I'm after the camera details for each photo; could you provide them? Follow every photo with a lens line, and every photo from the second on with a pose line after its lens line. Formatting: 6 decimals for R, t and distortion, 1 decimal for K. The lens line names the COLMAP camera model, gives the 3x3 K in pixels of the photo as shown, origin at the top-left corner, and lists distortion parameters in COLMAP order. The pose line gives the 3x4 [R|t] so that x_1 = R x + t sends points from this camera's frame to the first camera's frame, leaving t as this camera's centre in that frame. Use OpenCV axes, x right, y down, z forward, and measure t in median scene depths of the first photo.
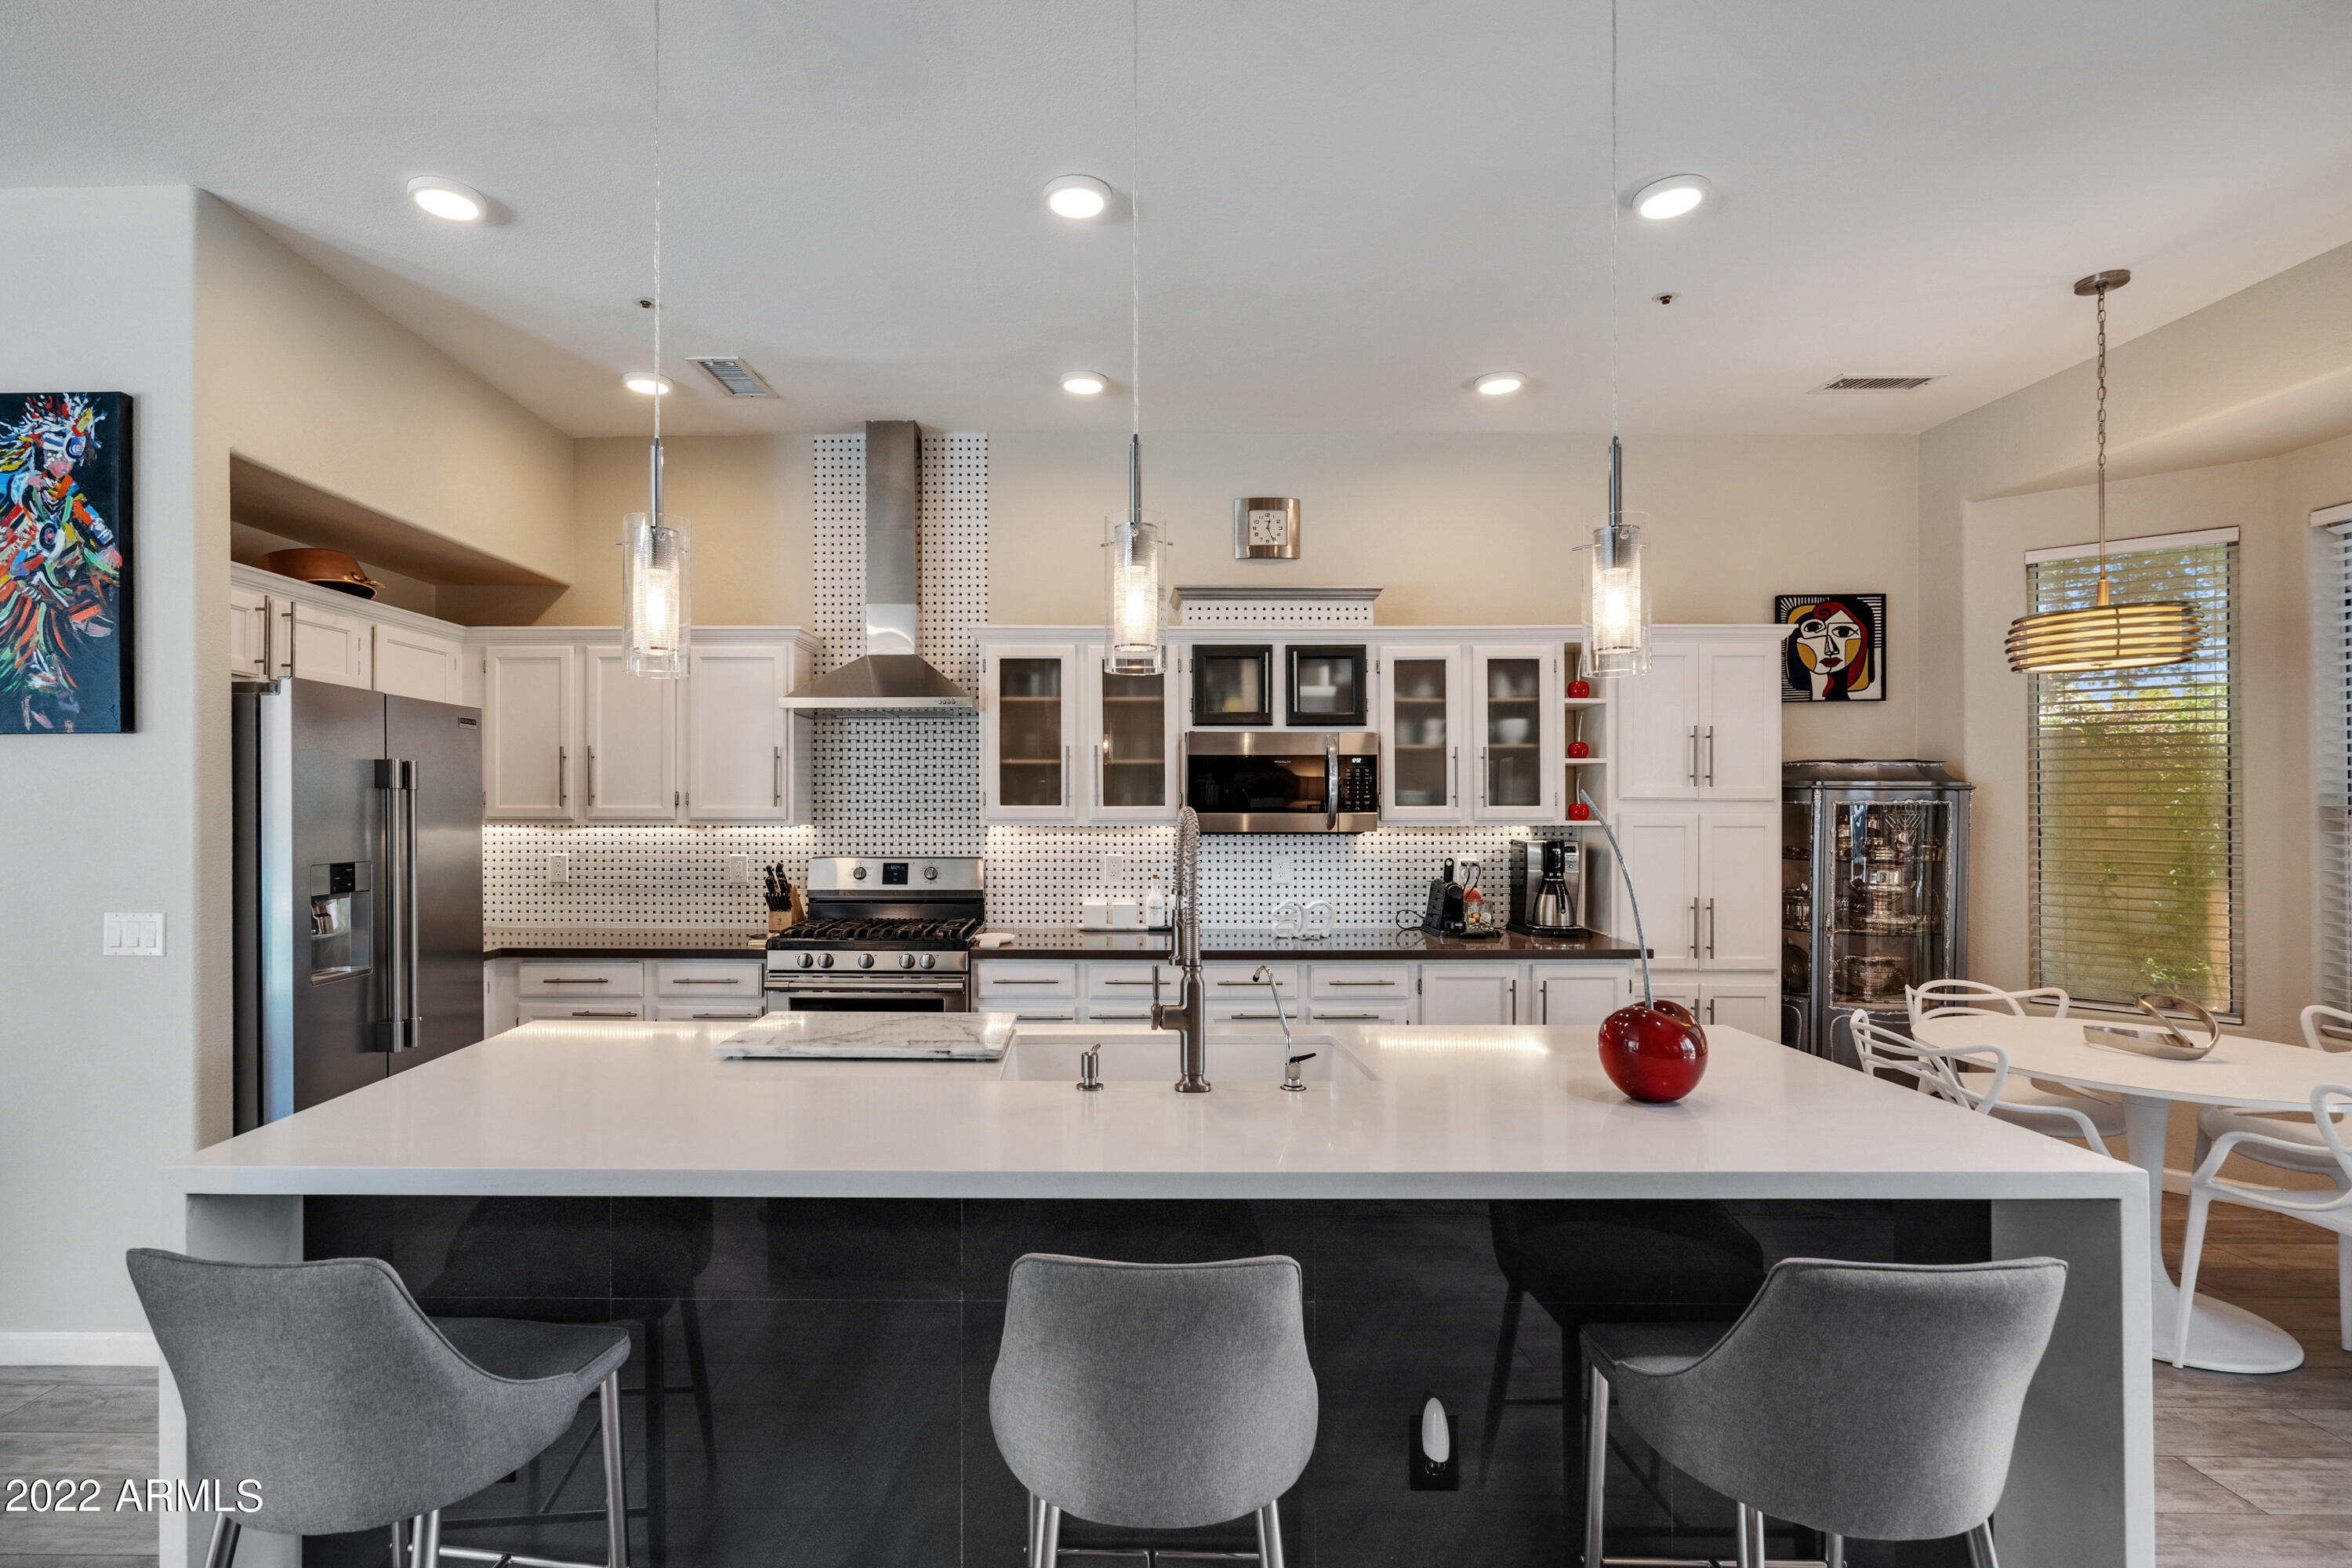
lens RADIAL K [[1123.1, 0, 1068.2], [0, 1123.1, 796.1], [0, 0, 1]] dist [-0.000995, 0.001039]
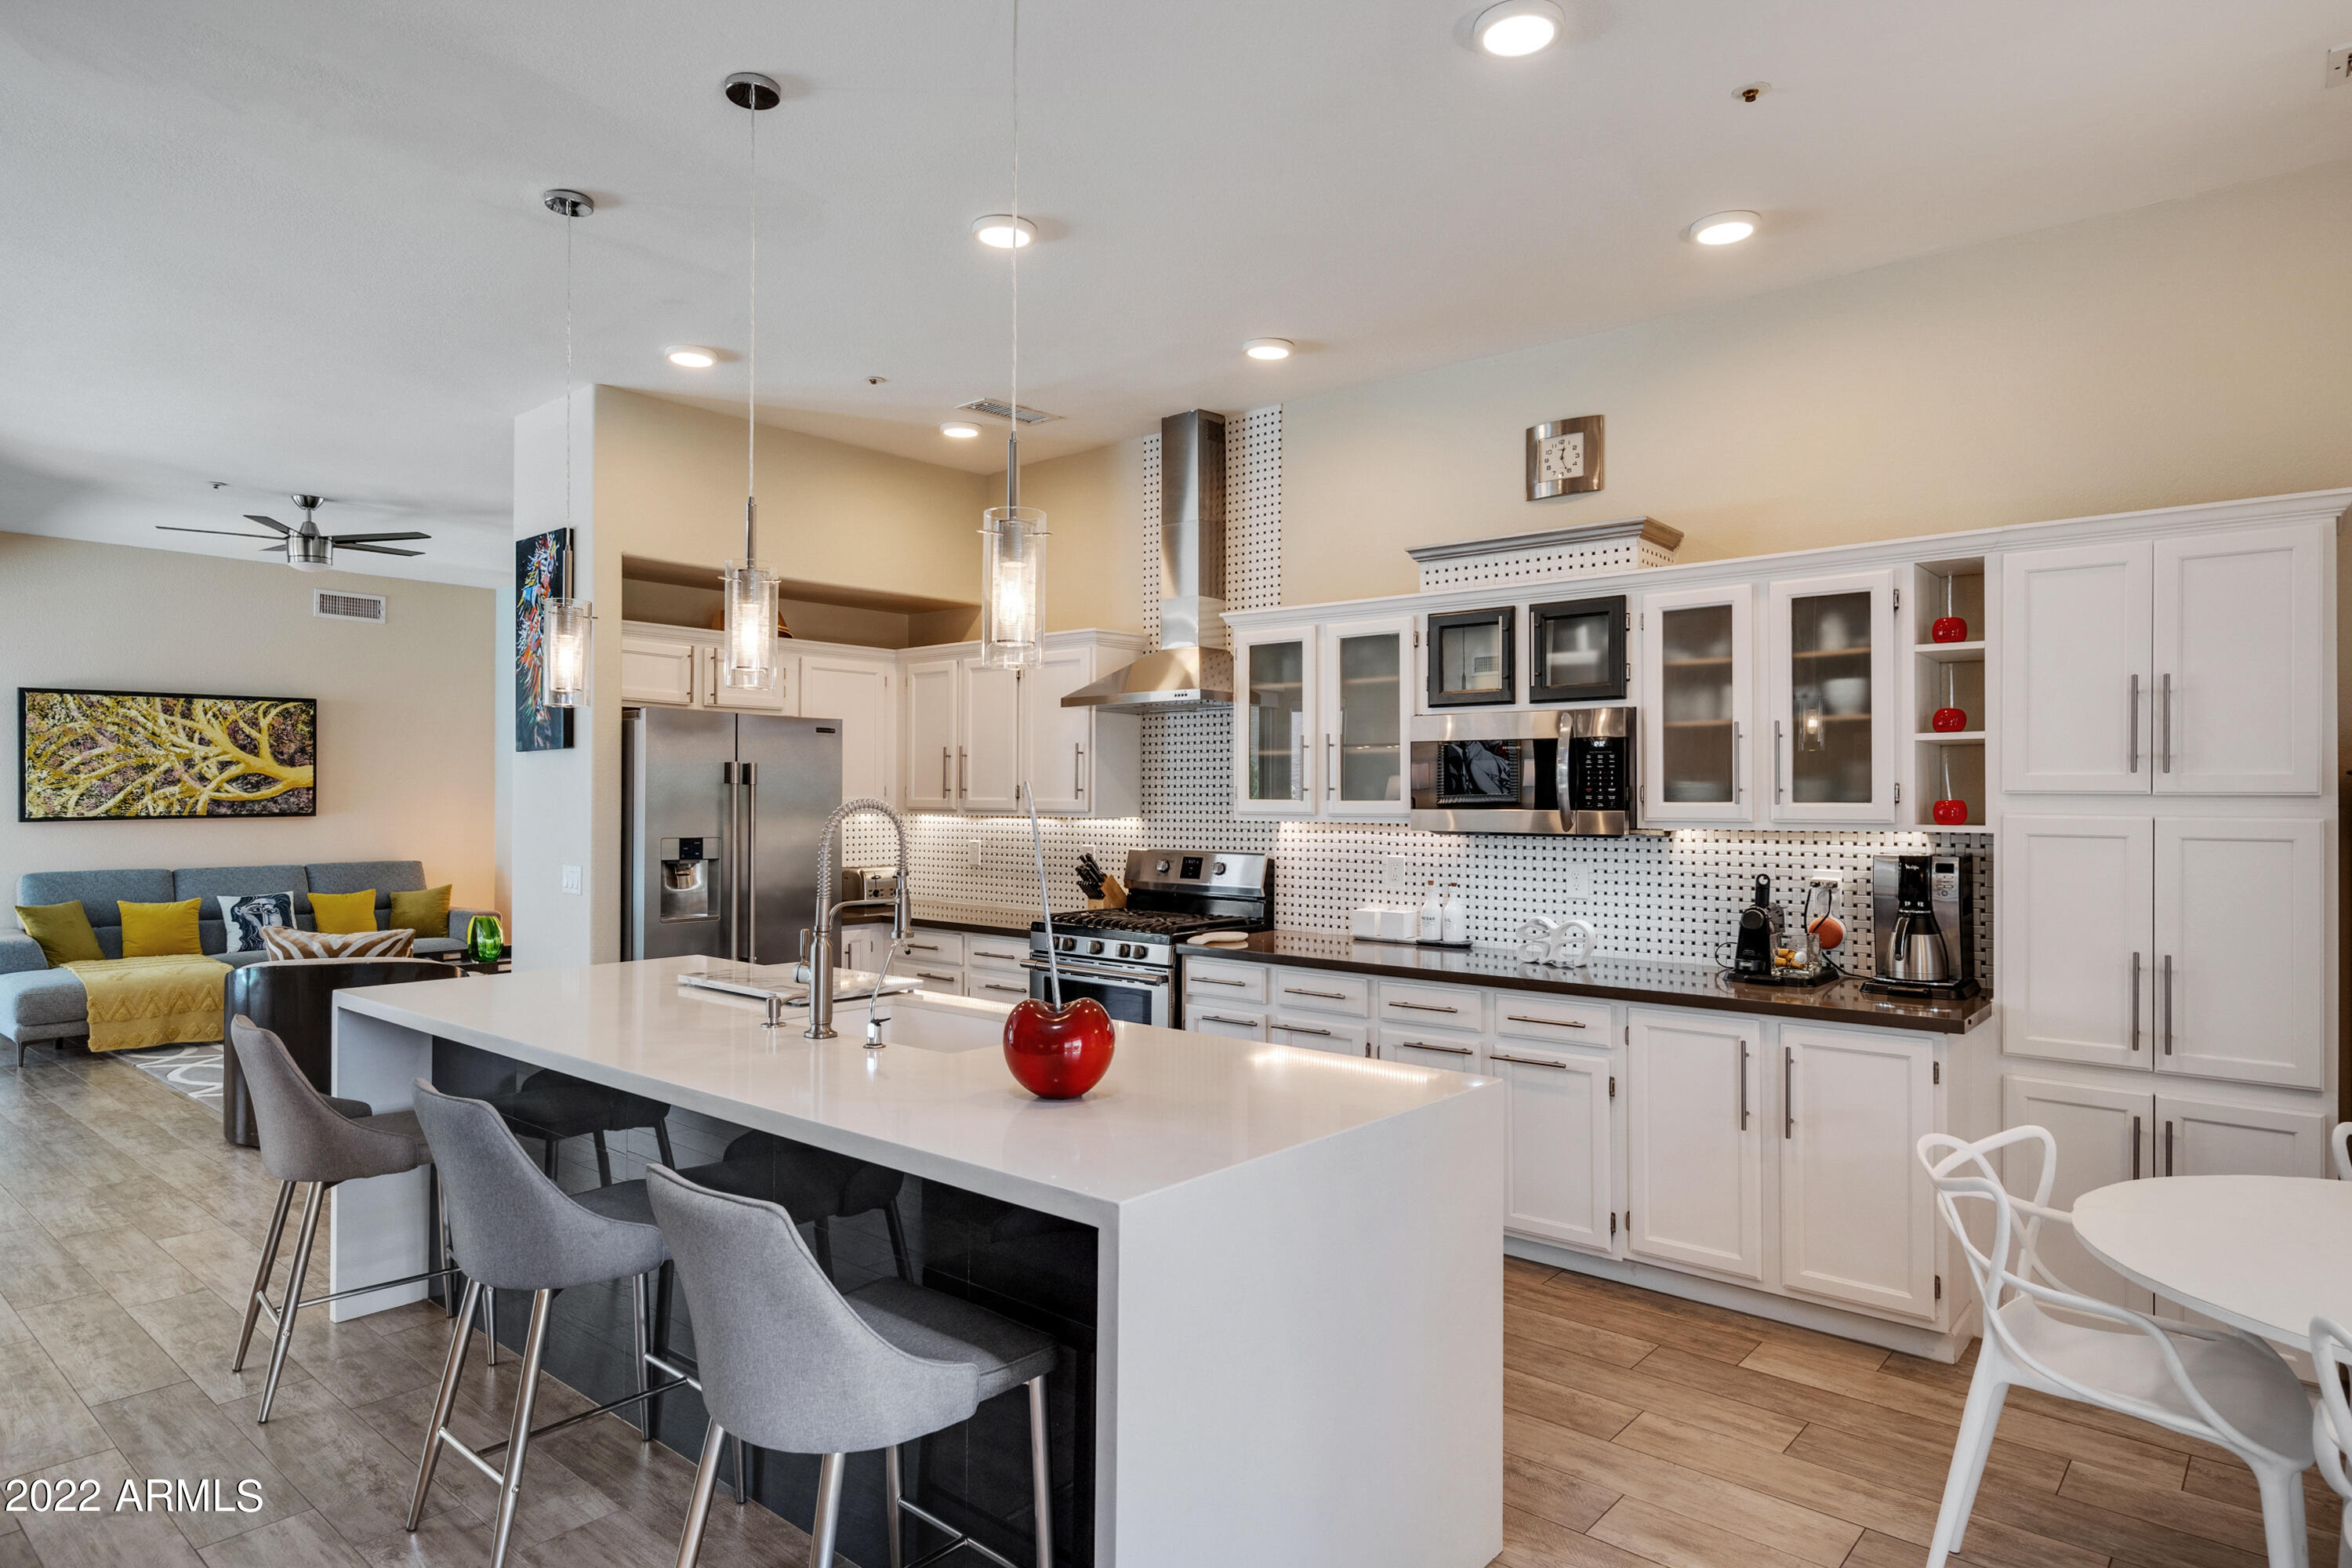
lens RADIAL K [[1369.7, 0, 1172.7], [0, 1369.7, 784.7], [0, 0, 1]] dist [0.016586, 0.000812]
pose [[0.758168, -0.003076, -0.652052, 0.645955], [-0.000364, 0.999987, -0.005142, 0.001797], [0.652059, 0.004136, 0.758157, 0.074042]]
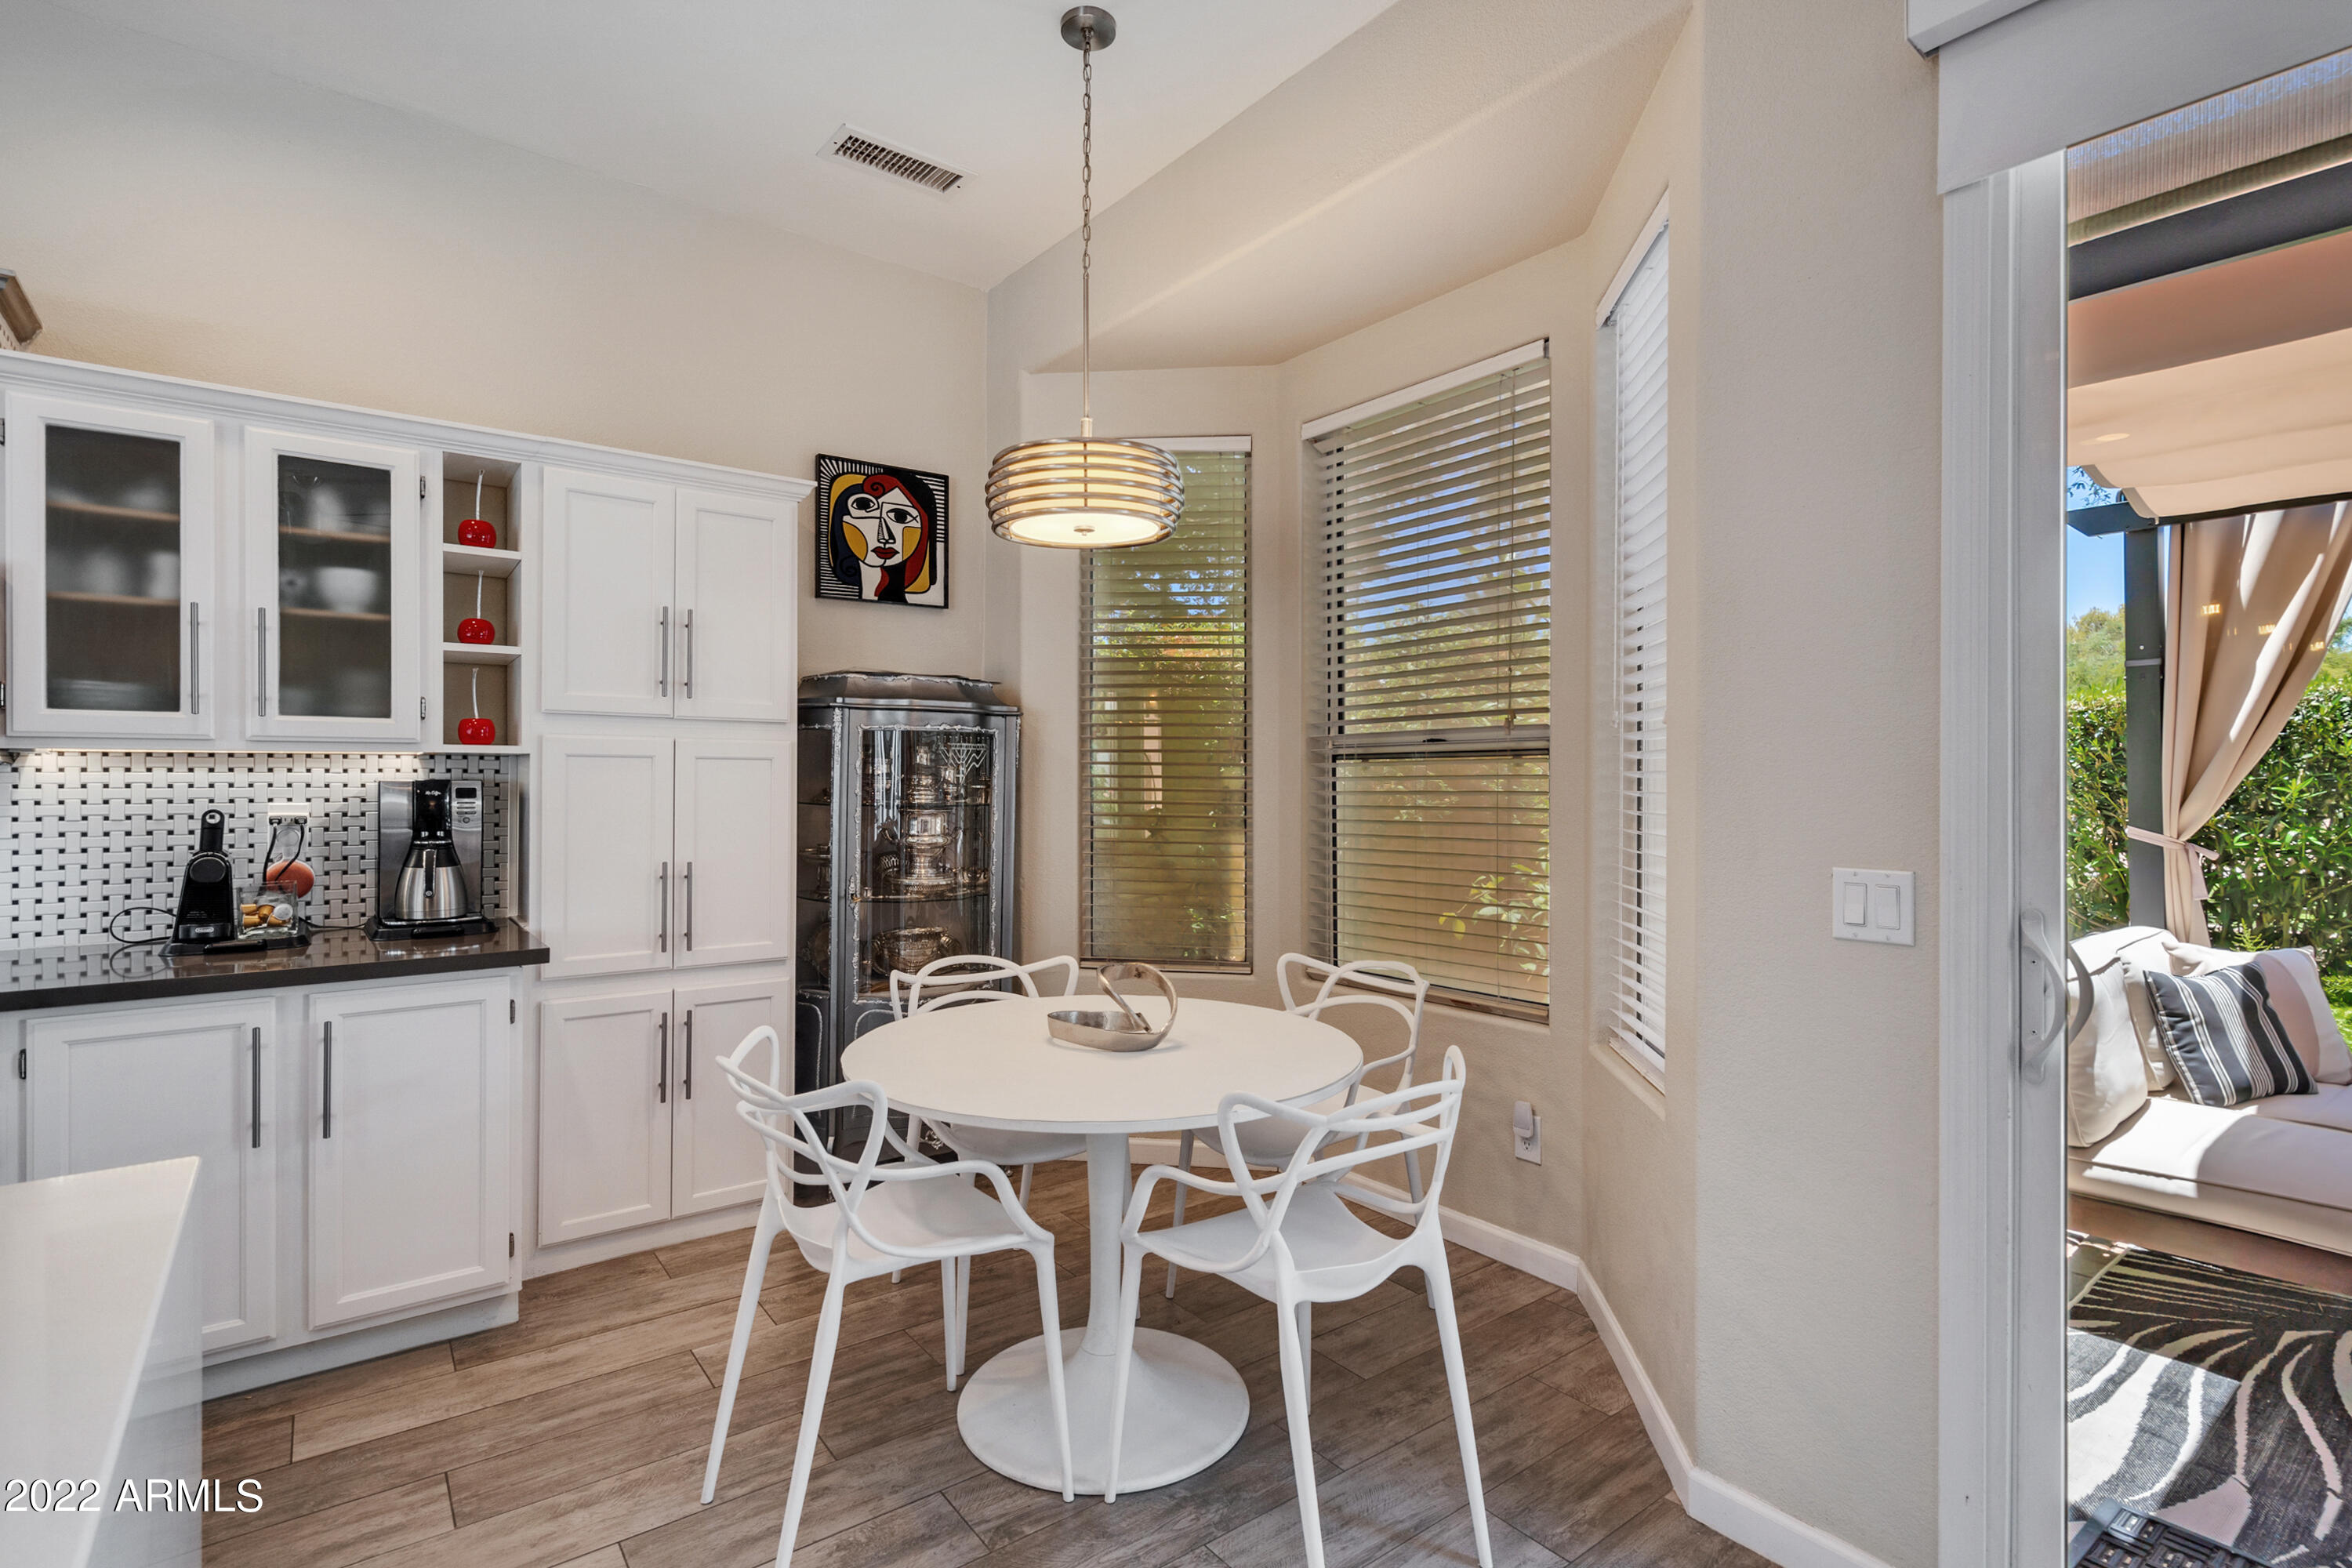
lens RADIAL K [[1123.1, 0, 1175.3], [0, 1123.1, 779.3], [0, 0, 1]] dist [-0.000995, 0.001039]
pose [[0.789529, 0.002745, 0.613707, 0.382942], [-0.005460, 0.999982, 0.002551, 0.036822], [-0.613689, -0.005365, 0.789529, 0.276960]]
